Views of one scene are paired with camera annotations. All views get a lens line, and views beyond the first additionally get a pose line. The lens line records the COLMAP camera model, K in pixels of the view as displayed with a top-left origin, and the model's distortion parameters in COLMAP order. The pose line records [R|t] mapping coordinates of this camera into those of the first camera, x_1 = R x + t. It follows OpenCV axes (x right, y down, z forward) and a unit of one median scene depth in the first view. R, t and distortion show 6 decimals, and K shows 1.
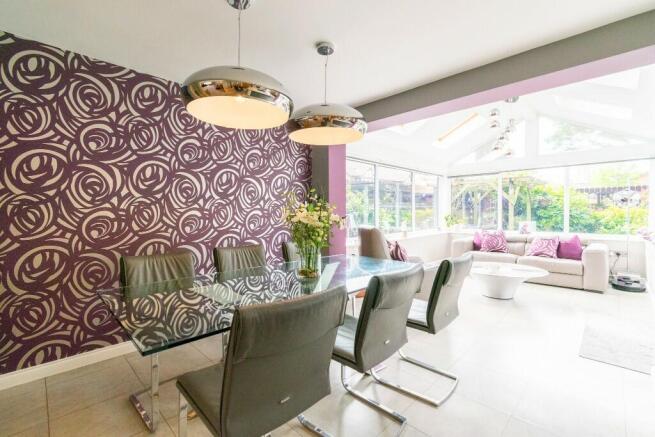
lens RADIAL K [[288.9, 0, 327.1], [0, 288.9, 218.4], [0, 0, 1]] dist [0.000898, 0.000063]
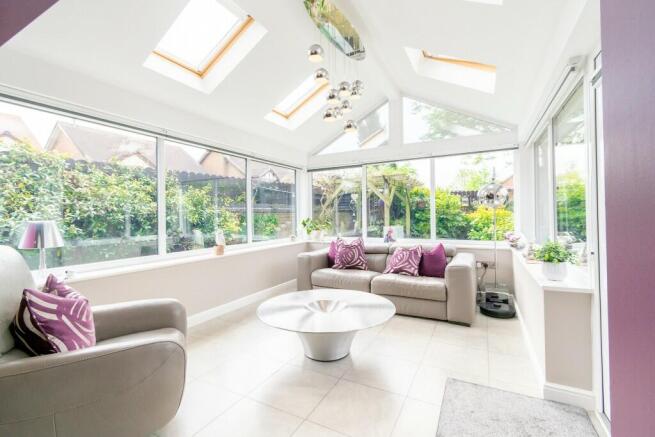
lens RADIAL K [[283.3, 0, 327.0], [0, 283.3, 215.2], [0, 0, 1]] dist [0.001118, 0.000070]
pose [[0.961469, -0.006428, 0.274837, 0.328296], [0.013365, 0.999637, -0.023374, -0.004101], [-0.274587, 0.026147, 0.961207, 0.321777]]
